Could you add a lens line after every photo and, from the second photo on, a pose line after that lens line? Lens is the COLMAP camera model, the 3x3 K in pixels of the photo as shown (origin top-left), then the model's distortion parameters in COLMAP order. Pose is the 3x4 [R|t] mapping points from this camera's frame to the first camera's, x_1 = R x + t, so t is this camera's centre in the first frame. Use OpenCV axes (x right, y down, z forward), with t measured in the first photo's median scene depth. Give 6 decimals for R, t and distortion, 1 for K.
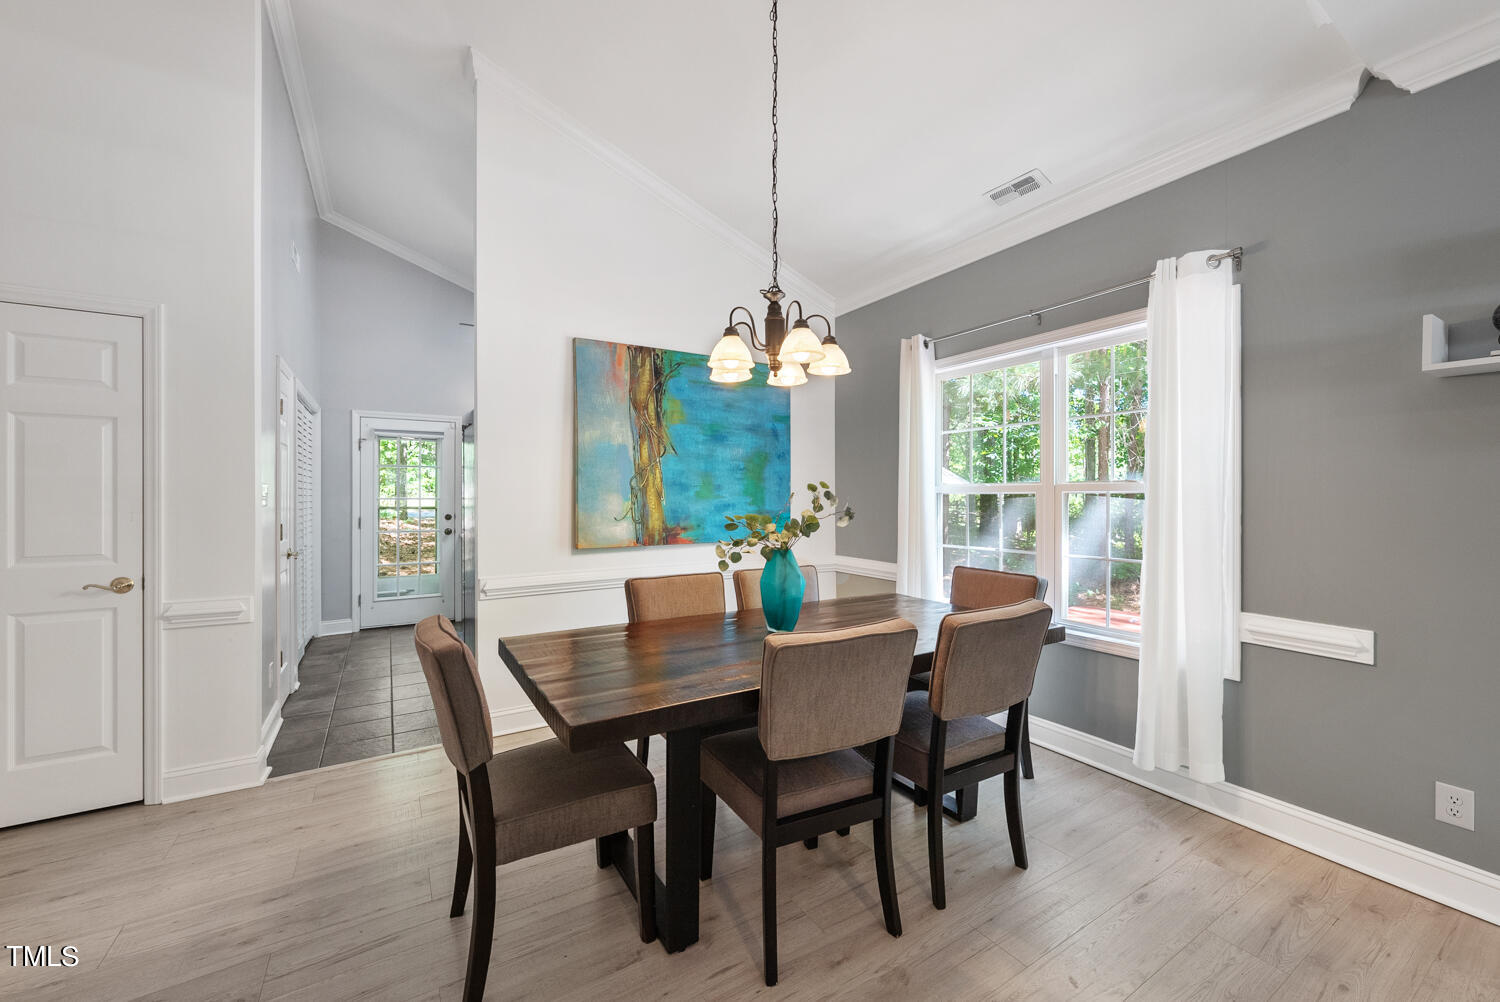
lens RADIAL K [[582.6, 0, 752.2], [0, 582.6, 496.8], [0, 0, 1]] dist [0.000238, 0.000009]
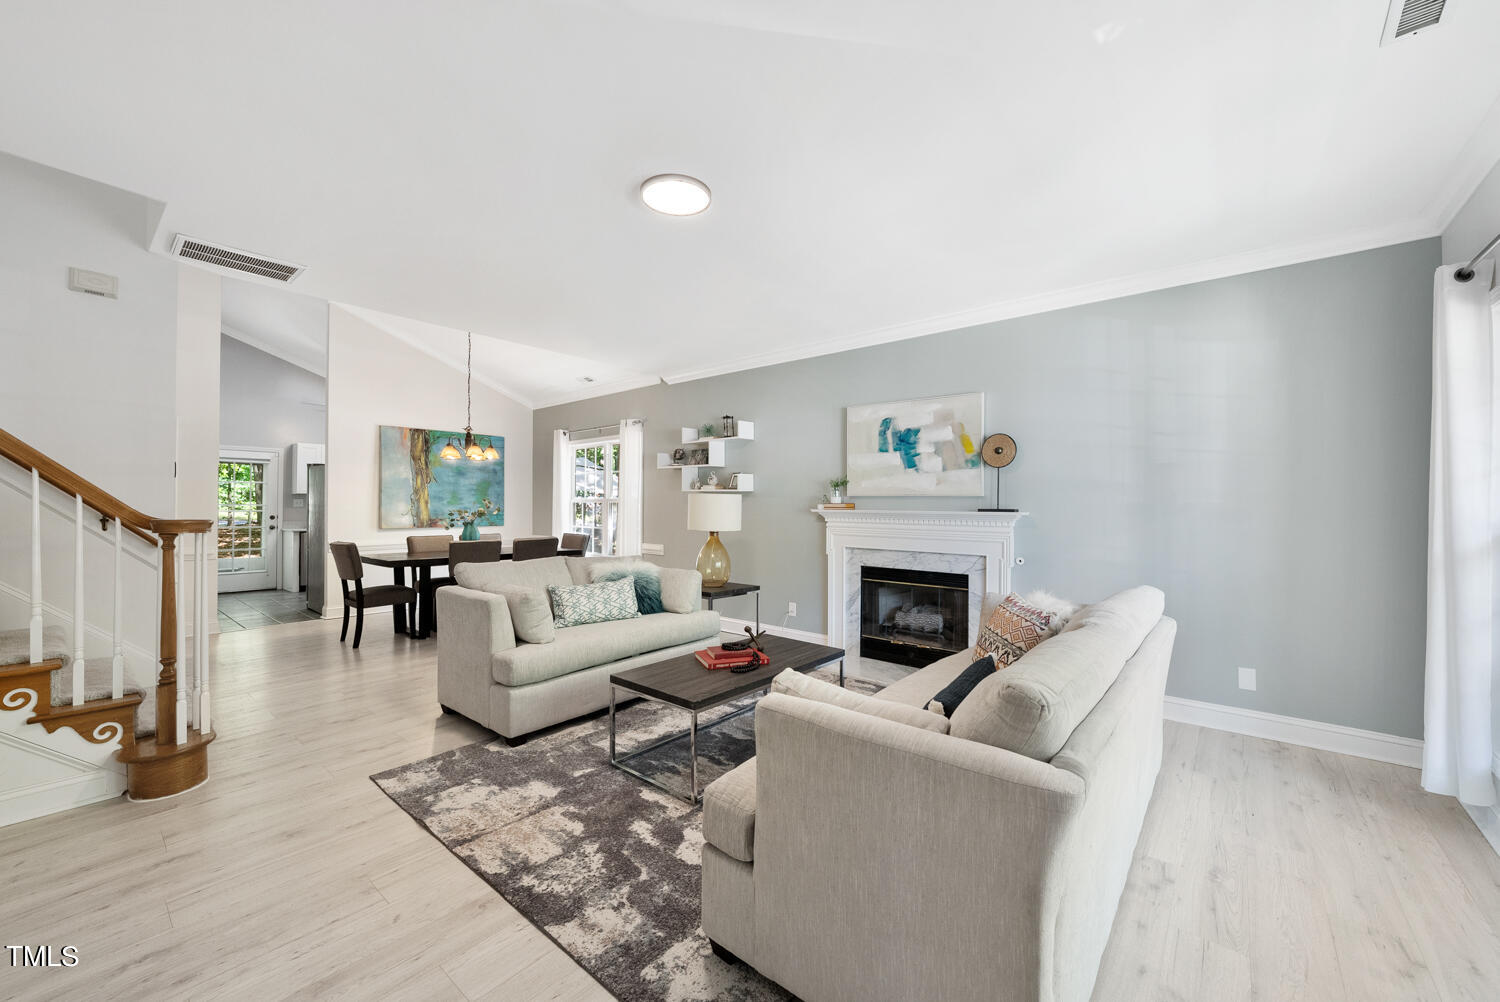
lens RADIAL K [[609.0, 0, 757.9], [0, 609.0, 501.7], [0, 0, 1]] dist [0.000642, -0.000070]
pose [[0.955236, 0.005259, 0.295797, 0.314899], [-0.002747, 0.999957, -0.008906, 0.009351], [-0.295831, 0.007695, 0.955209, -1.366375]]
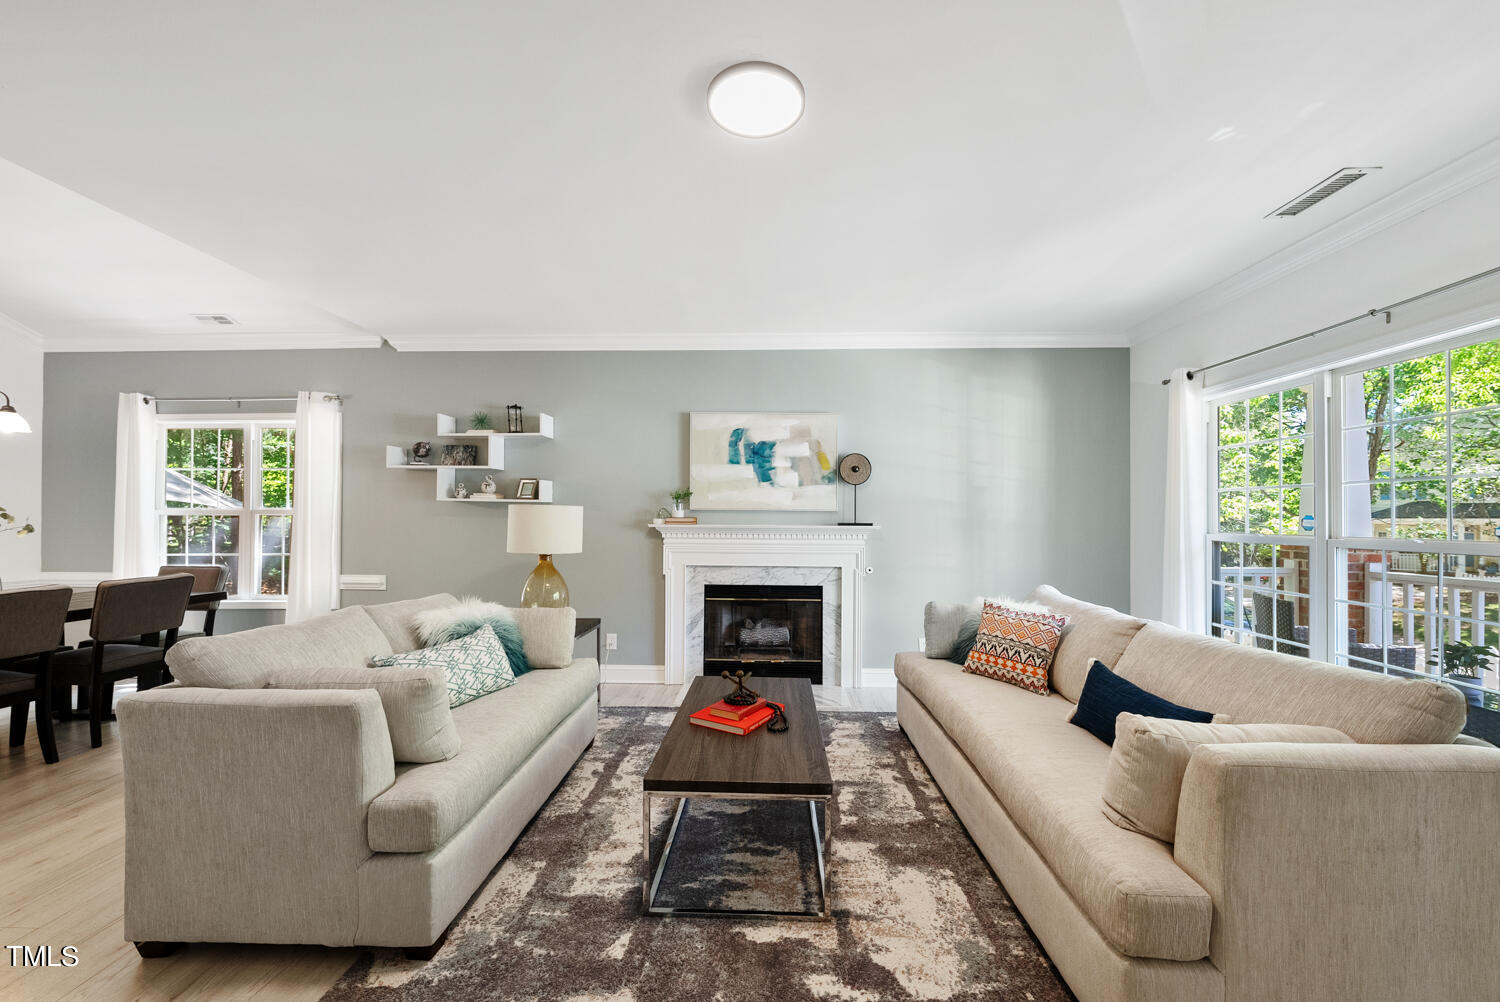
lens RADIAL K [[583.4, 0, 771.1], [0, 583.4, 512.6], [0, 0, 1]] dist [0.000871, 0.000039]
pose [[0.550871, 0.009074, 0.834541, -0.020064], [-0.000056, 0.999941, -0.010835, 0.002787], [-0.834590, 0.005922, 0.550840, -0.884922]]
